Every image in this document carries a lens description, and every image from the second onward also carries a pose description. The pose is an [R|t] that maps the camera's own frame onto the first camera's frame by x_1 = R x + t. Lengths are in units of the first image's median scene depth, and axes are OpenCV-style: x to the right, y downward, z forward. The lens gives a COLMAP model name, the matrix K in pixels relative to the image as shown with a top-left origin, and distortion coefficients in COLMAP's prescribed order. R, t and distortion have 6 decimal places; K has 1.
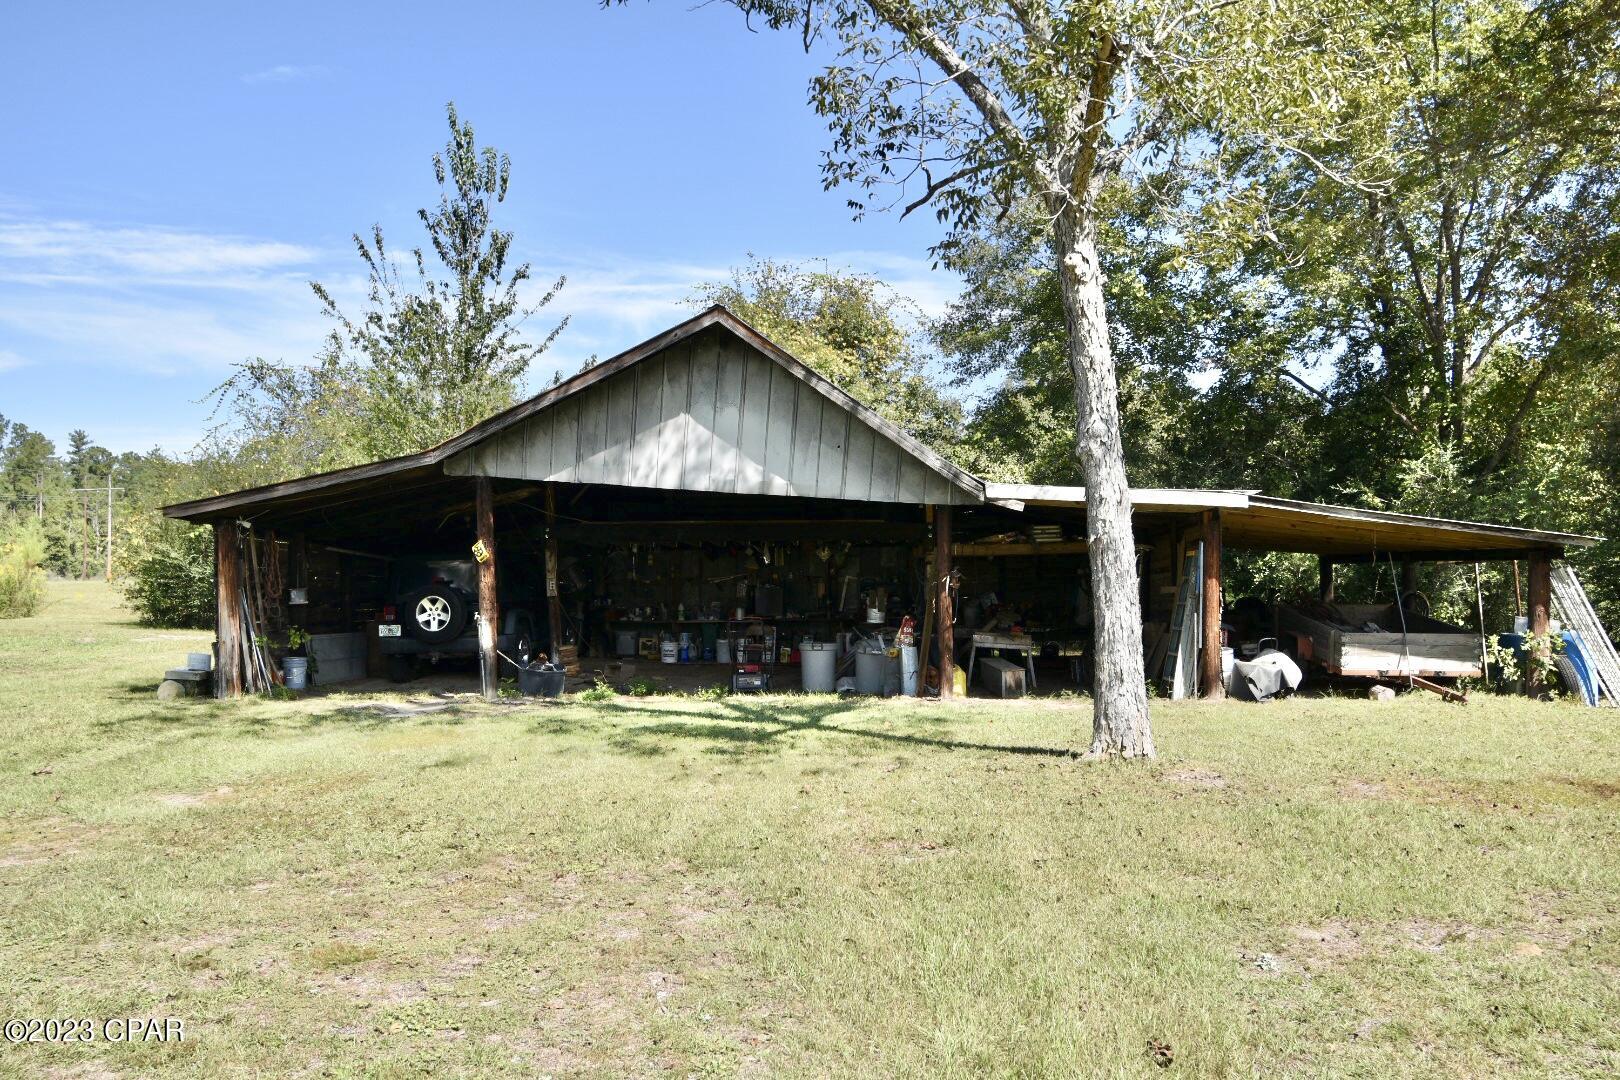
lens RADIAL K [[1239.9, 0, 803.6], [0, 1239.9, 546.8], [0, 0, 1]] dist [0.000251, 0.006597]
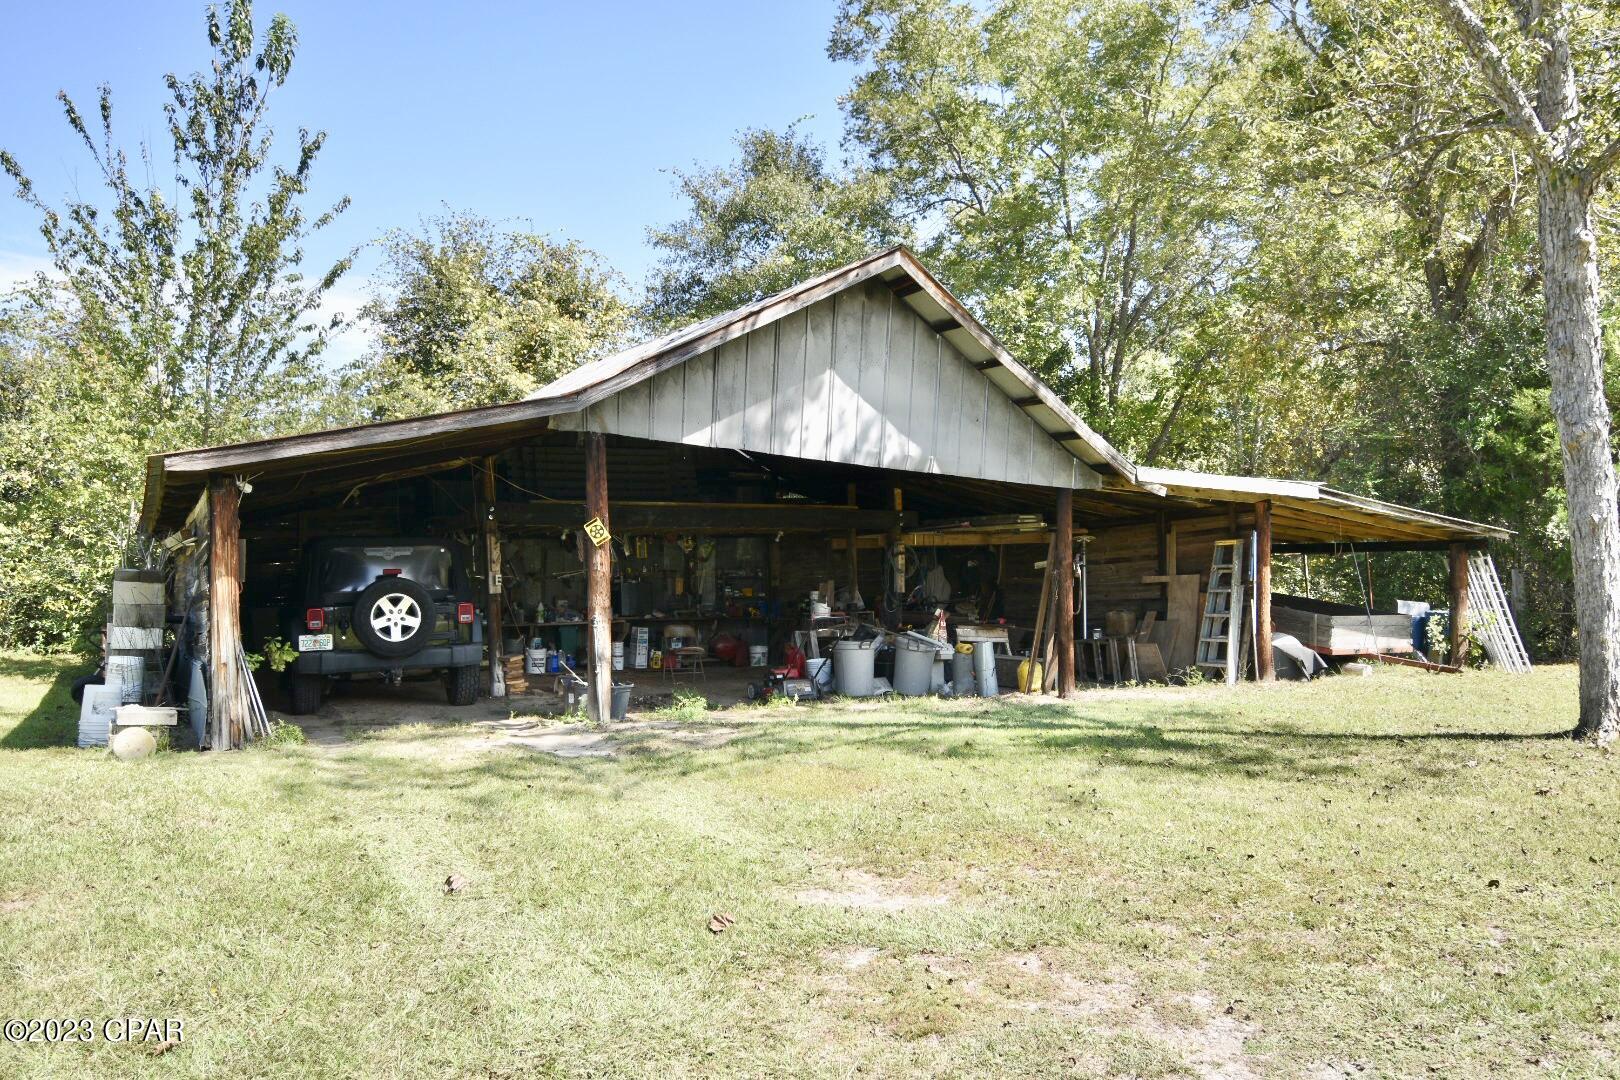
lens RADIAL K [[1239.9, 0, 808.8], [0, 1239.9, 536.7], [0, 0, 1]] dist [0.000251, 0.006597]
pose [[0.879302, 0.010309, 0.476153, -0.481425], [-0.005410, 0.999917, -0.011659, 0.014335], [-0.476233, 0.007676, 0.879285, 0.254508]]
